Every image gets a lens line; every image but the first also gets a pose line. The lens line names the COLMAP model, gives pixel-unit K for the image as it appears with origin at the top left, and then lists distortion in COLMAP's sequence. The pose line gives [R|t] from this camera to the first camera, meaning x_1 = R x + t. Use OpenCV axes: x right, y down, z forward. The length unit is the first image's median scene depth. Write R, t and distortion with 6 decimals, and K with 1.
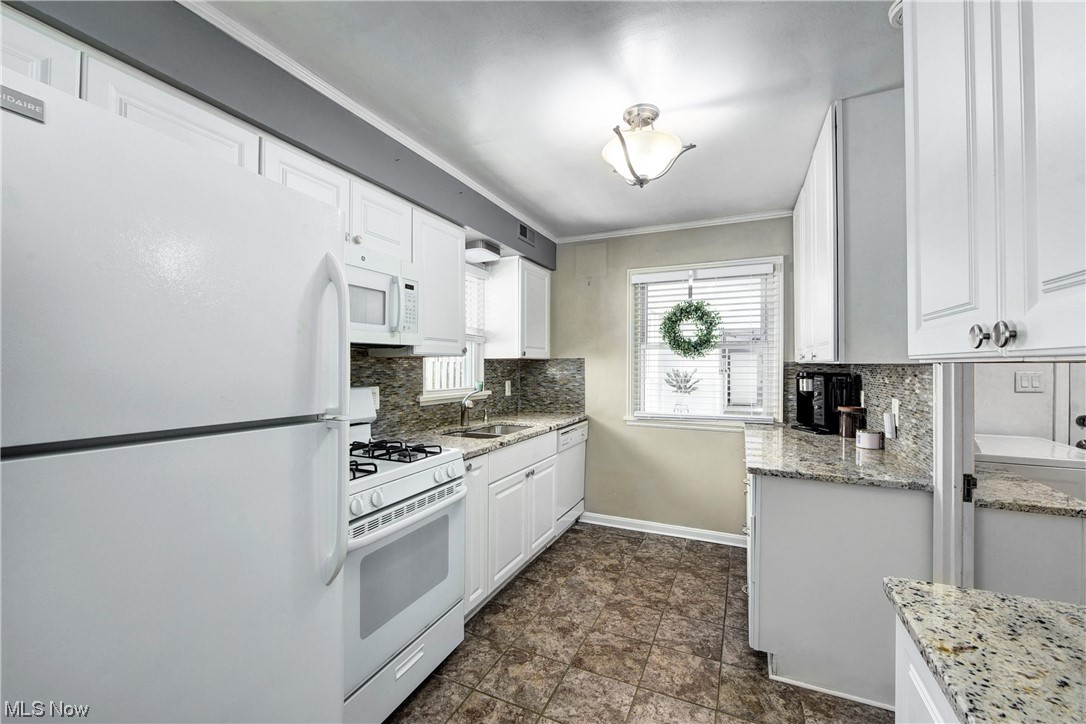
lens RADIAL K [[435.2, 0, 553.0], [0, 435.2, 360.4], [0, 0, 1]] dist [0.009743, -0.001908]
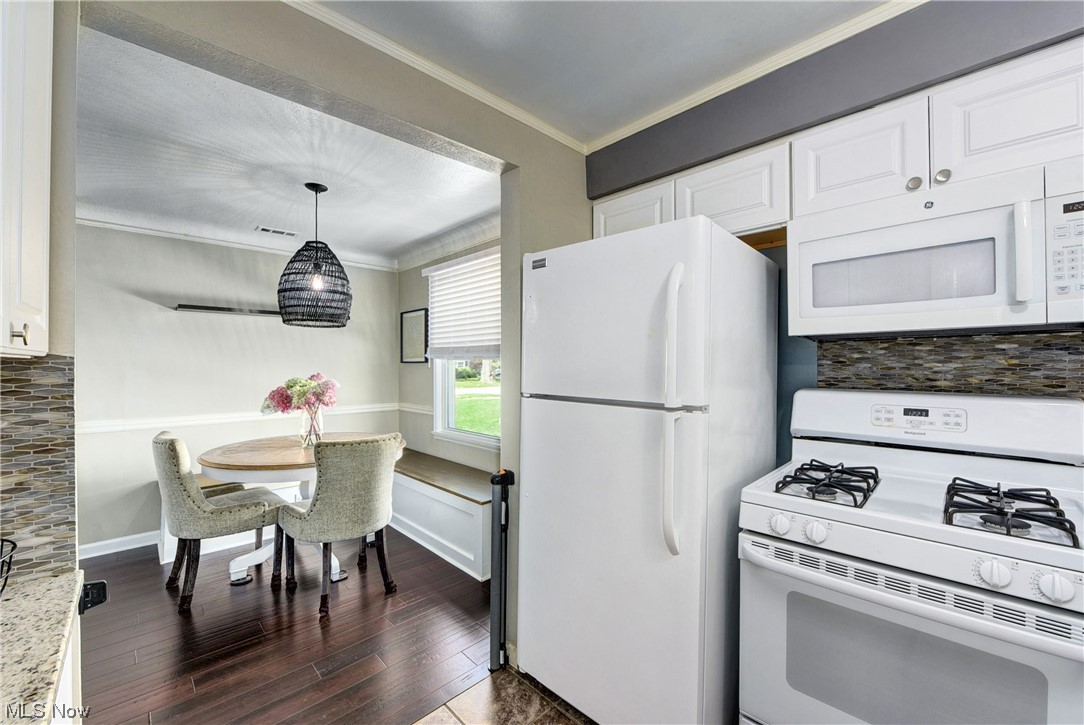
lens RADIAL K [[434.4, 0, 545.4], [0, 434.4, 363.0], [0, 0, 1]] dist [0.009743, -0.001908]
pose [[-0.368730, -0.003480, -0.929530, 0.338475], [0.011585, 0.999898, -0.008339, 0.009593], [0.929465, -0.013844, -0.368652, 0.563301]]
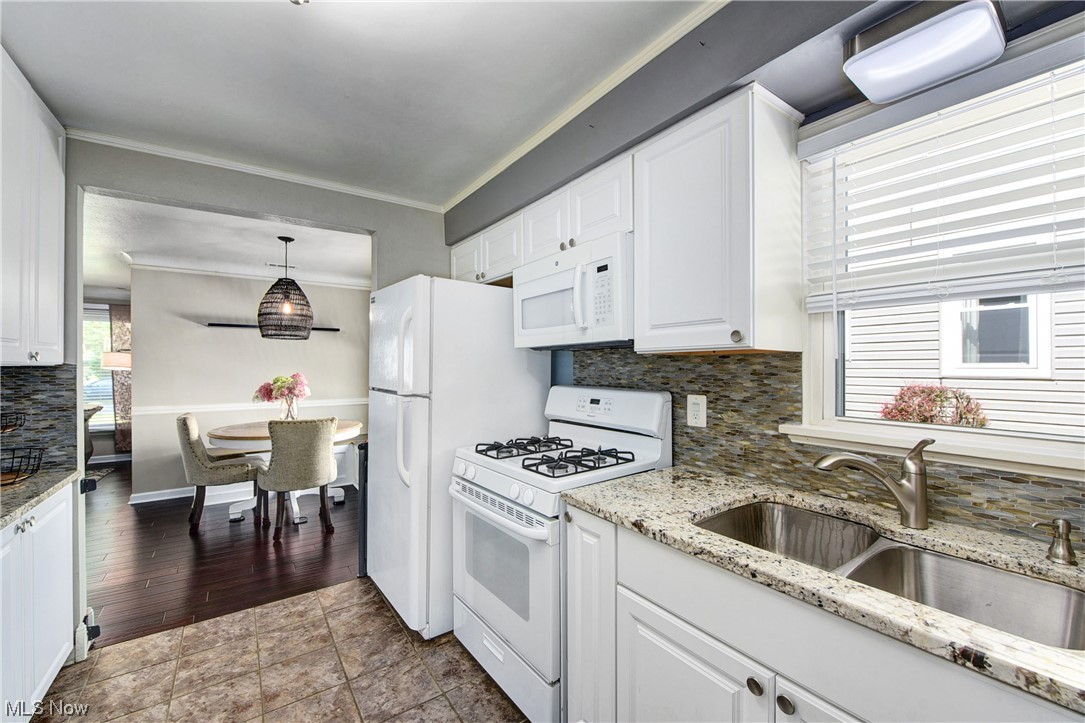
lens RADIAL K [[434.8, 0, 538.3], [0, 434.8, 363.5], [0, 0, 1]] dist [0.009743, -0.001908]
pose [[-0.514510, -0.003555, -0.857477, 0.384649], [0.010841, 0.999885, -0.010651, 0.011714], [0.857416, -0.014776, -0.514412, 1.211810]]
